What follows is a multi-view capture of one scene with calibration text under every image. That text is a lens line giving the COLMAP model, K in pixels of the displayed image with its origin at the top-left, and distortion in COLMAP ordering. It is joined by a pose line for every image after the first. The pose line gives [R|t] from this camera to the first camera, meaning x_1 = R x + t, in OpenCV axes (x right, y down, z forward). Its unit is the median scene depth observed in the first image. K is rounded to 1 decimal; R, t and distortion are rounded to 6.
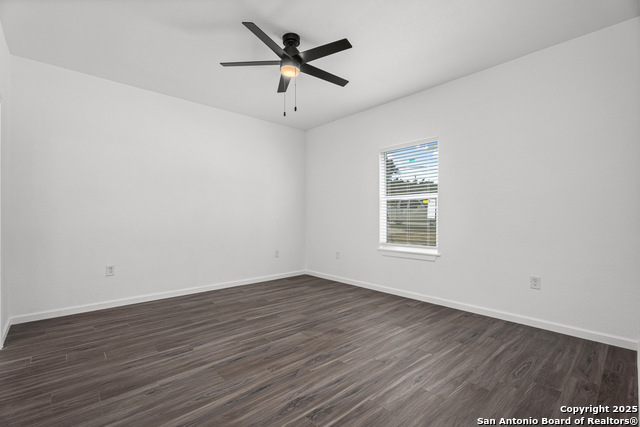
lens RADIAL K [[282.8, 0, 315.7], [0, 282.8, 209.8], [0, 0, 1]] dist [0.001294, -0.000045]
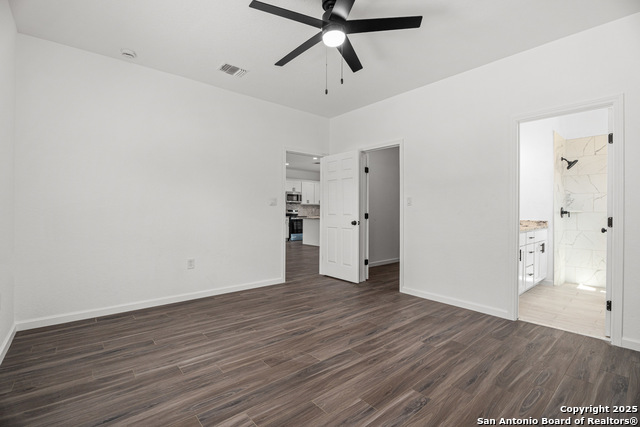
lens RADIAL K [[282.8, 0, 318.7], [0, 282.8, 213.2], [0, 0, 1]] dist [0.001294, -0.000045]
pose [[-0.999743, -0.006271, 0.021763, -0.071190], [-0.006590, 0.999871, -0.014631, 0.039105], [-0.021669, -0.014771, -0.999656, 1.972060]]
